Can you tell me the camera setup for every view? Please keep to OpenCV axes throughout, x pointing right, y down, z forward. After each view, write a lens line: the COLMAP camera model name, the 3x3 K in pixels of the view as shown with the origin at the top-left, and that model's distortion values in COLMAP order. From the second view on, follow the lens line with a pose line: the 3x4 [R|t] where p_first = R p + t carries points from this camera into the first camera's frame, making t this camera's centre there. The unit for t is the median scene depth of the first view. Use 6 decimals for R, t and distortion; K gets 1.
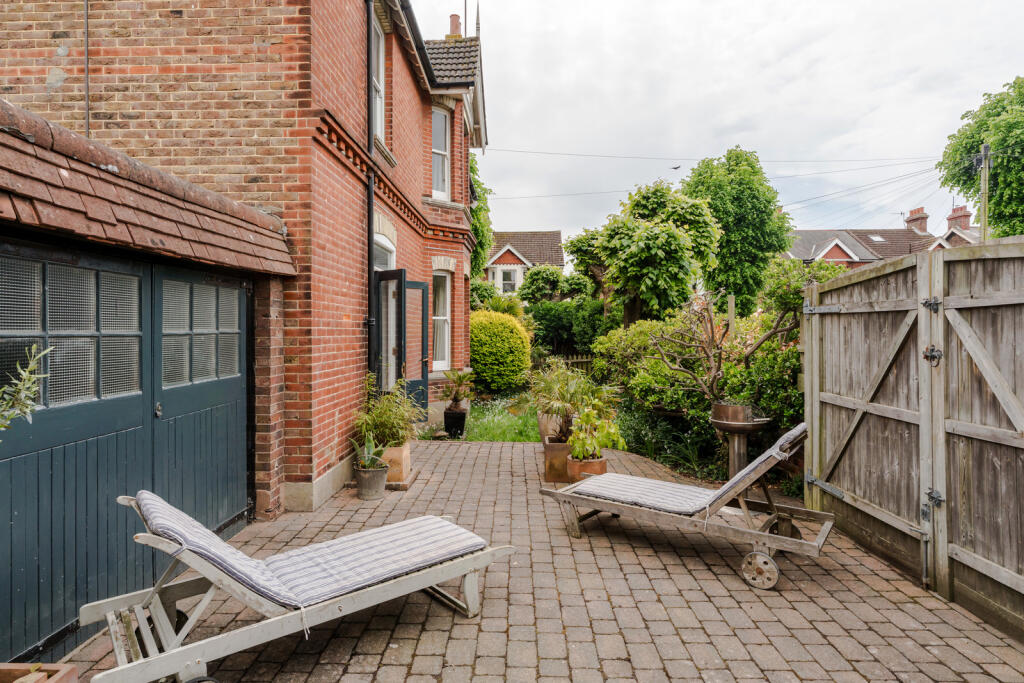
lens RADIAL K [[529.8, 0, 531.2], [0, 529.8, 335.6], [0, 0, 1]] dist [-0.001091, -0.000636]
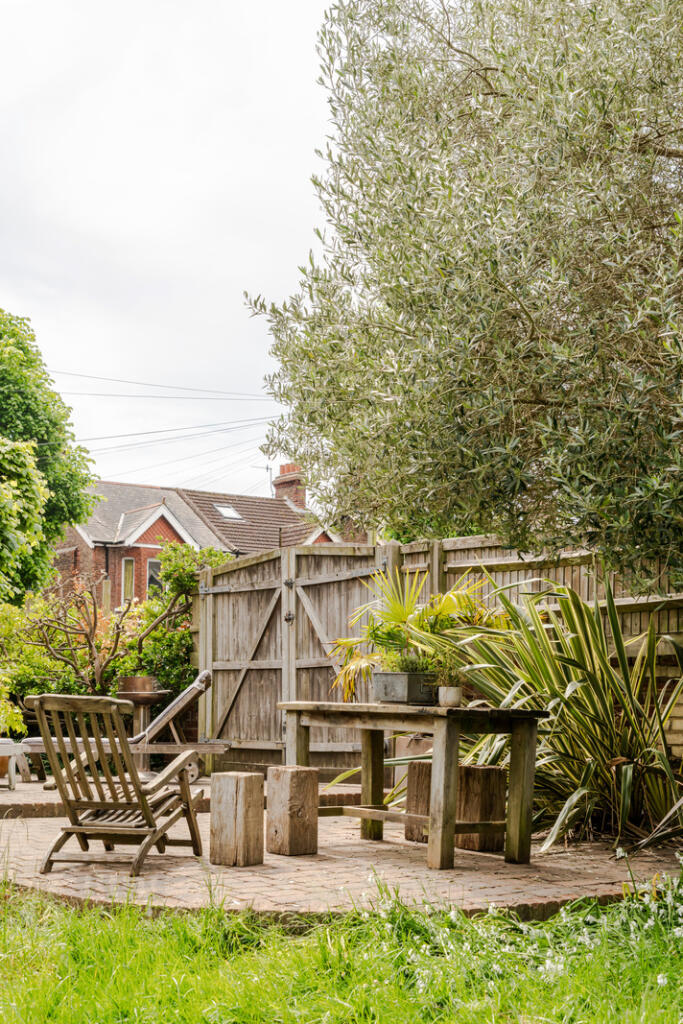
lens RADIAL K [[1461.8, 0, 338.7], [0, 1461.8, 519.0], [0, 0, 1]] dist [-0.088655, 0.000000]
pose [[0.789384, 0.087953, 0.607566, -1.116870], [-0.000380, 0.989754, -0.142786, 0.236868], [-0.613899, 0.112482, 0.781329, -1.572827]]
